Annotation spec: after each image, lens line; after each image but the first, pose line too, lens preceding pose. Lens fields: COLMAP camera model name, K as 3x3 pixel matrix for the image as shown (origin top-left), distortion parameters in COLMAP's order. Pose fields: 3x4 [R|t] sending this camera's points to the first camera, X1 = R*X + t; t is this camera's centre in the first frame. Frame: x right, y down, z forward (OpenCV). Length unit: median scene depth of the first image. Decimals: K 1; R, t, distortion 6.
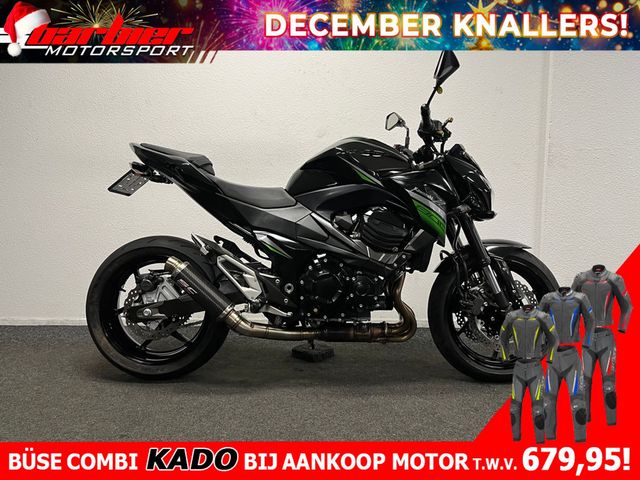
lens RADIAL K [[481.3, 0, 314.5], [0, 481.3, 244.5], [0, 0, 1]] dist [0.036565, -0.043286]
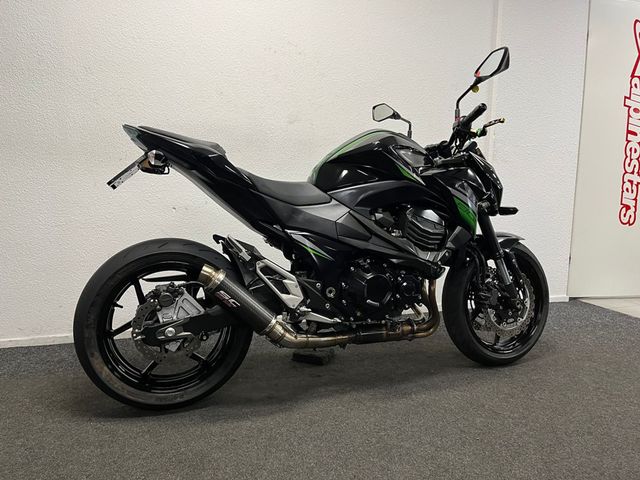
lens RADIAL K [[481.3, 0, 320.1], [0, 481.3, 239.2], [0, 0, 1]] dist [0.036565, -0.043286]
pose [[0.944046, -0.030688, 0.328383, -0.367737], [0.019671, 0.999128, 0.036821, -0.045318], [-0.329227, -0.028301, 0.943827, 0.131965]]
